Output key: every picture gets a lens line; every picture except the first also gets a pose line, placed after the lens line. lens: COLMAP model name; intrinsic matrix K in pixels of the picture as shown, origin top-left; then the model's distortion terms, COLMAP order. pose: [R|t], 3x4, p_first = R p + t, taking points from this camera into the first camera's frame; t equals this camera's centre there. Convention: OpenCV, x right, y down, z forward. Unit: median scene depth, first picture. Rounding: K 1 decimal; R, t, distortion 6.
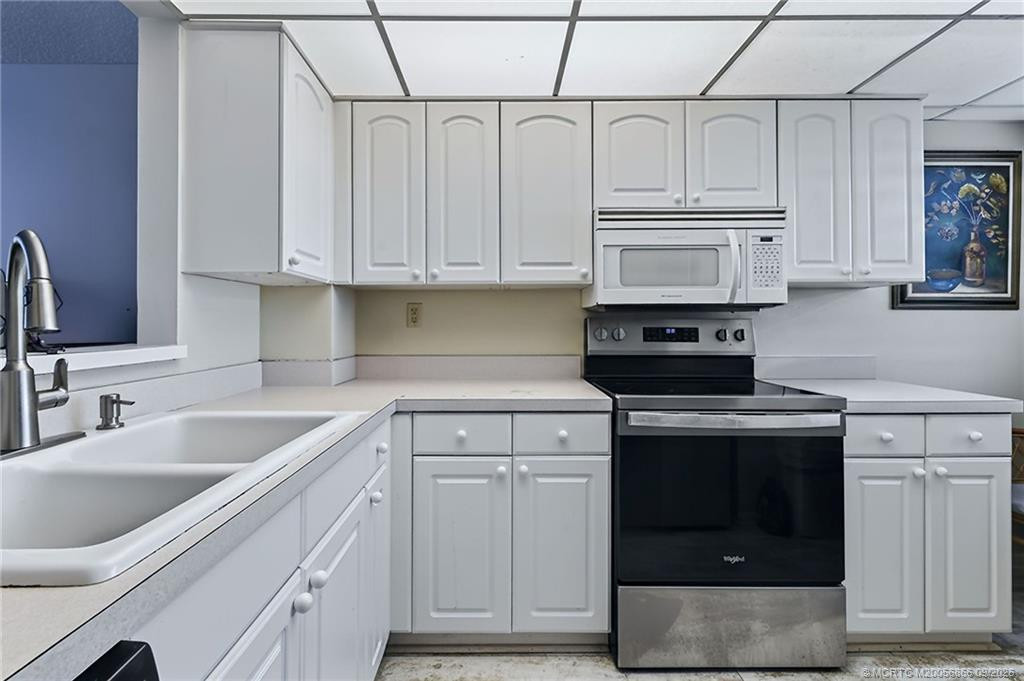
lens RADIAL K [[463.1, 0, 504.8], [0, 463.1, 319.1], [0, 0, 1]] dist [0.008545, -0.003940]
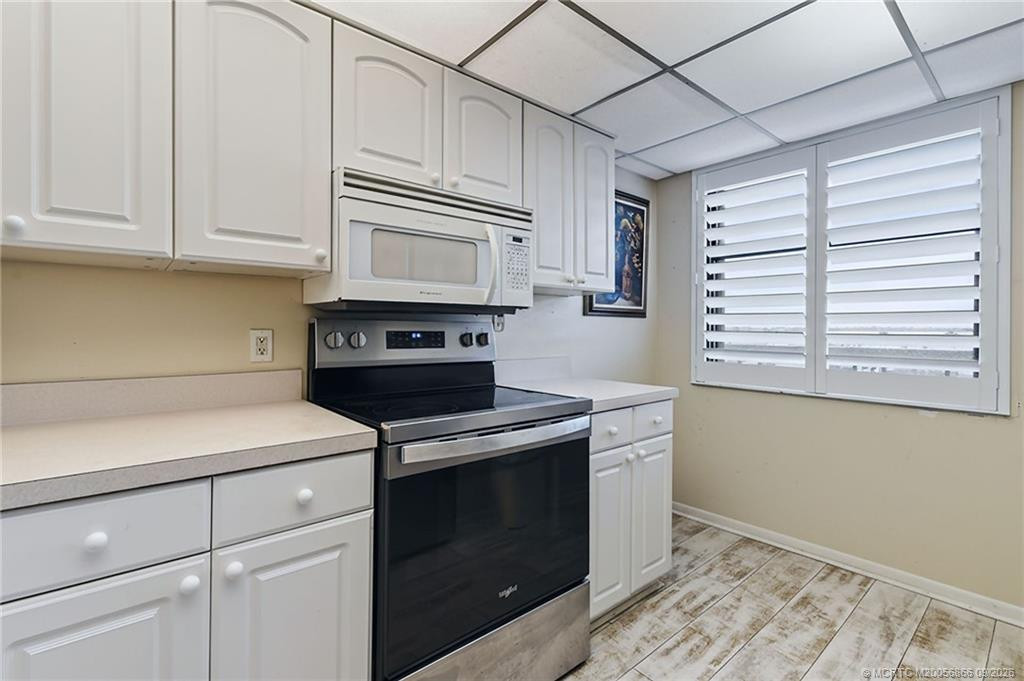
lens RADIAL K [[463.1, 0, 514.3], [0, 463.1, 328.3], [0, 0, 1]] dist [0.008545, -0.003940]
pose [[0.768348, 0.004752, 0.640015, -0.061753], [-0.013384, 0.999873, 0.008643, 0.003462], [-0.639893, -0.015207, 0.768314, 0.287612]]
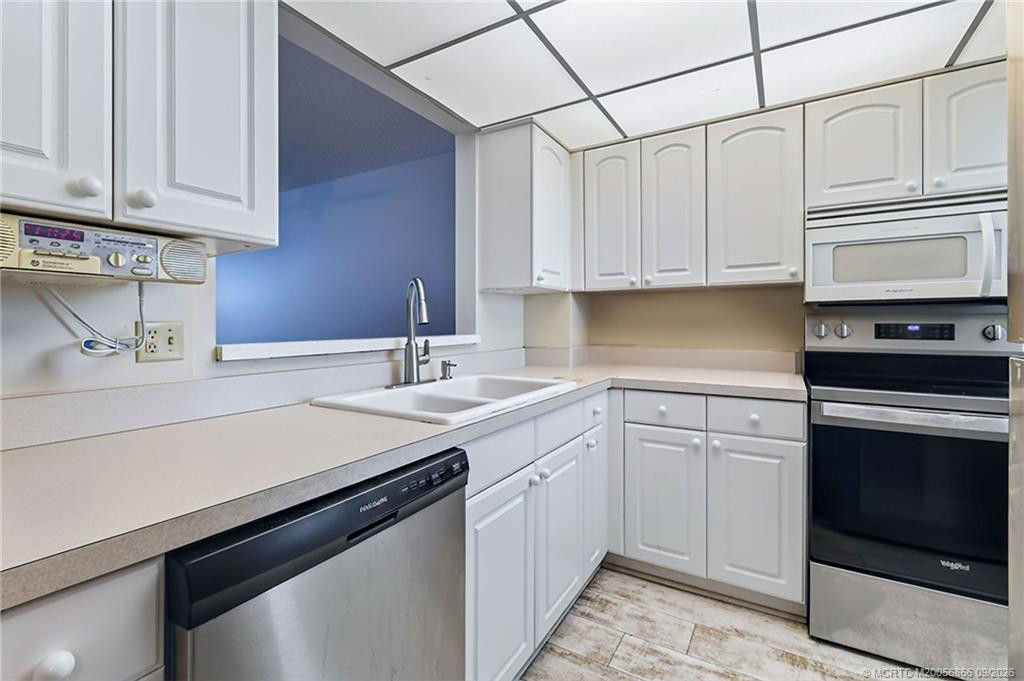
lens RADIAL K [[463.1, 0, 510.1], [0, 463.1, 325.6], [0, 0, 1]] dist [0.008545, -0.003940]
pose [[0.855631, 0.000891, -0.517585, 0.186515], [0.008914, 0.999825, 0.016457, -0.001117], [0.517509, -0.018695, 0.855474, -0.256066]]
